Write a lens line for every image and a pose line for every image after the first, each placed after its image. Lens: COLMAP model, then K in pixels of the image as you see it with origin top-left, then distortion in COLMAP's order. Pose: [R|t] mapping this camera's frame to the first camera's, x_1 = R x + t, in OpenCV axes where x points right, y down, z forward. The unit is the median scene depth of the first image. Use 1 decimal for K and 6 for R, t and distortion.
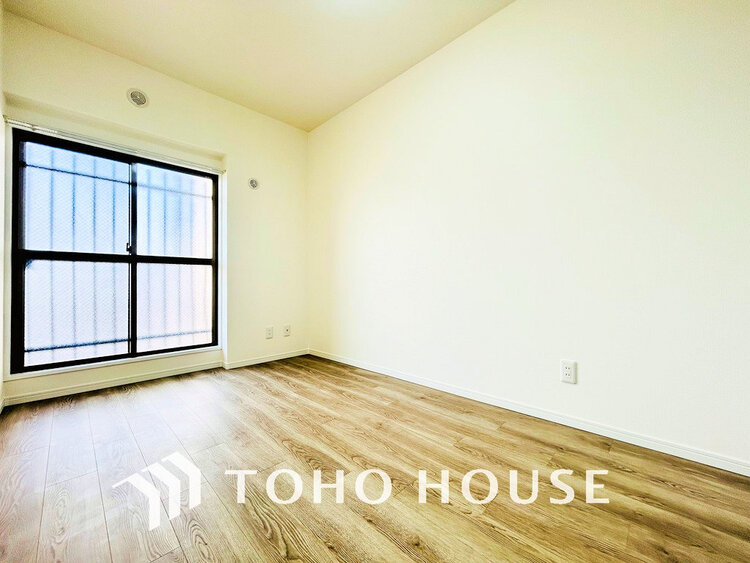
lens RADIAL K [[302.3, 0, 375.4], [0, 302.3, 283.0], [0, 0, 1]] dist [-0.003778, 0.000676]
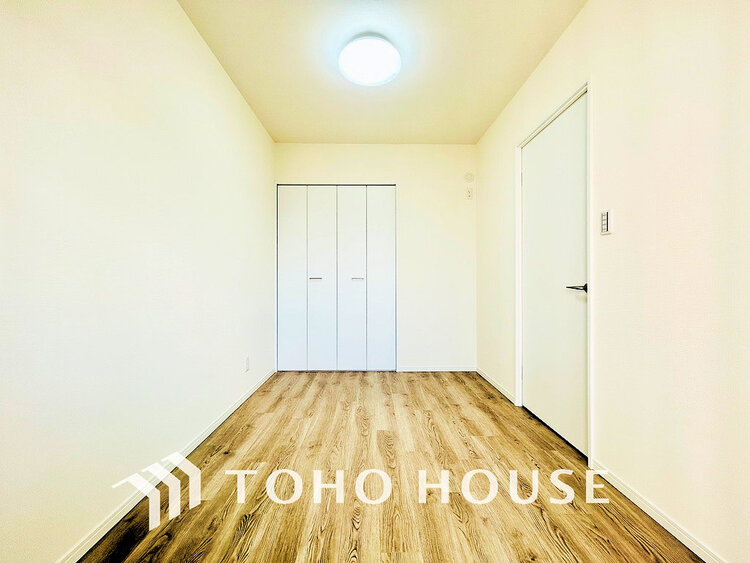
lens RADIAL K [[302.3, 0, 375.0], [0, 302.3, 281.8], [0, 0, 1]] dist [-0.003778, 0.000676]
pose [[-0.711904, 0.004679, 0.702261, -0.933149], [-0.000024, 0.999978, -0.006687, -0.116876], [-0.702277, -0.004778, -0.711888, 1.670112]]
